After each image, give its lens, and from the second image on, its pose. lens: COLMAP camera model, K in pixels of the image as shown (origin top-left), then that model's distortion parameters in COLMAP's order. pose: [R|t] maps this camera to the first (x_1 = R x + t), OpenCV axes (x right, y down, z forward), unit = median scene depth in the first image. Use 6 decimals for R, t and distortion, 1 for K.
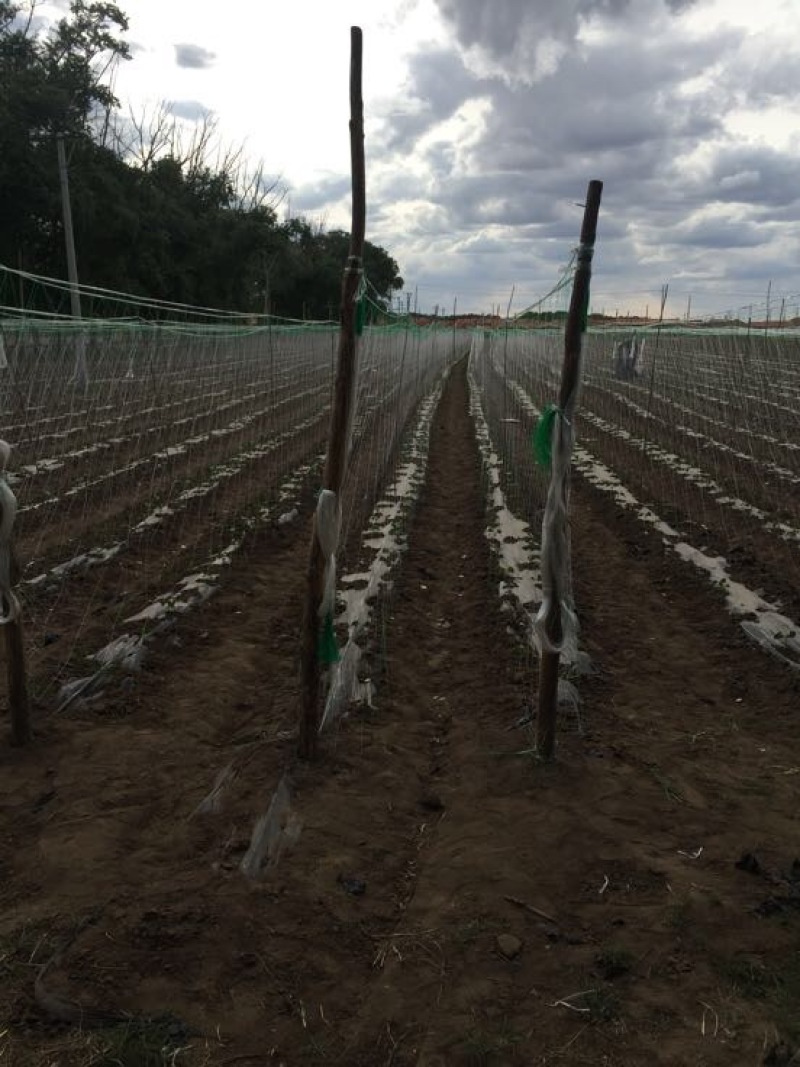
lens RADIAL K [[851.3, 0, 400.0], [0, 851.3, 533.5], [0, 0, 1]] dist [0.105482, -0.101413]
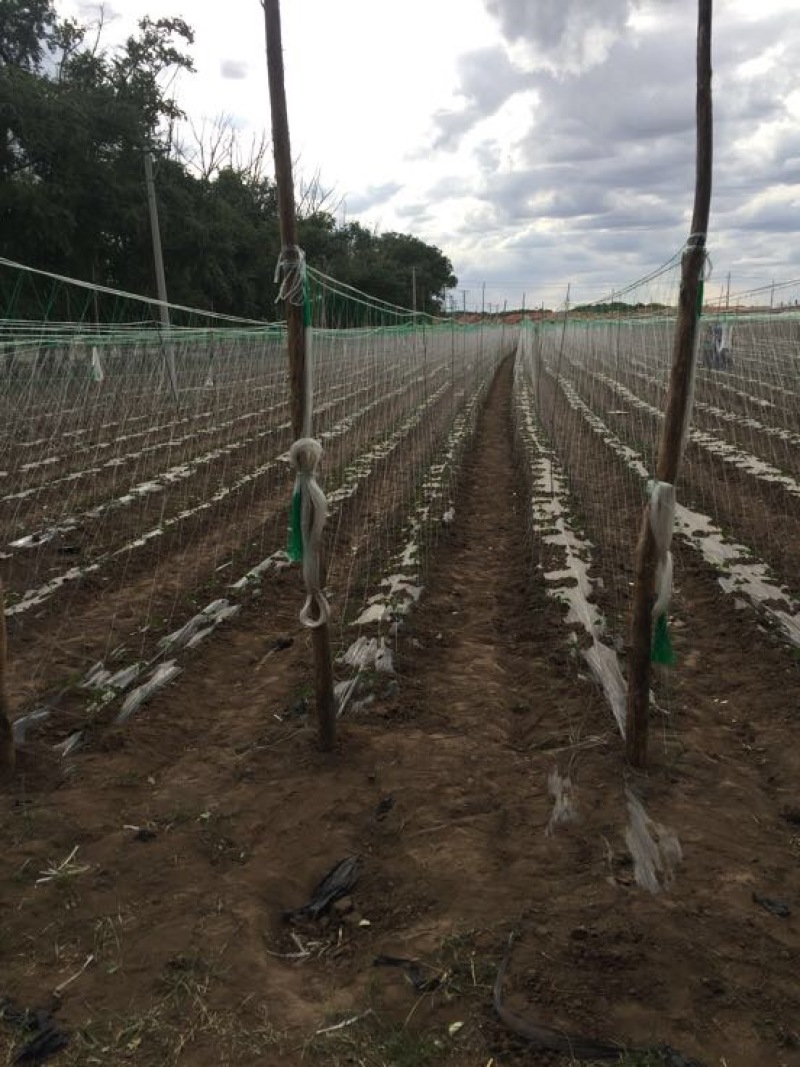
lens RADIAL K [[851.3, 0, 400.0], [0, 851.3, 533.5], [0, 0, 1]] dist [0.105482, -0.101413]
pose [[0.997791, -0.025484, -0.061352, -0.125916], [0.025470, 0.999675, -0.001010, 0.000437], [0.061358, -0.000555, 0.998116, 0.014979]]
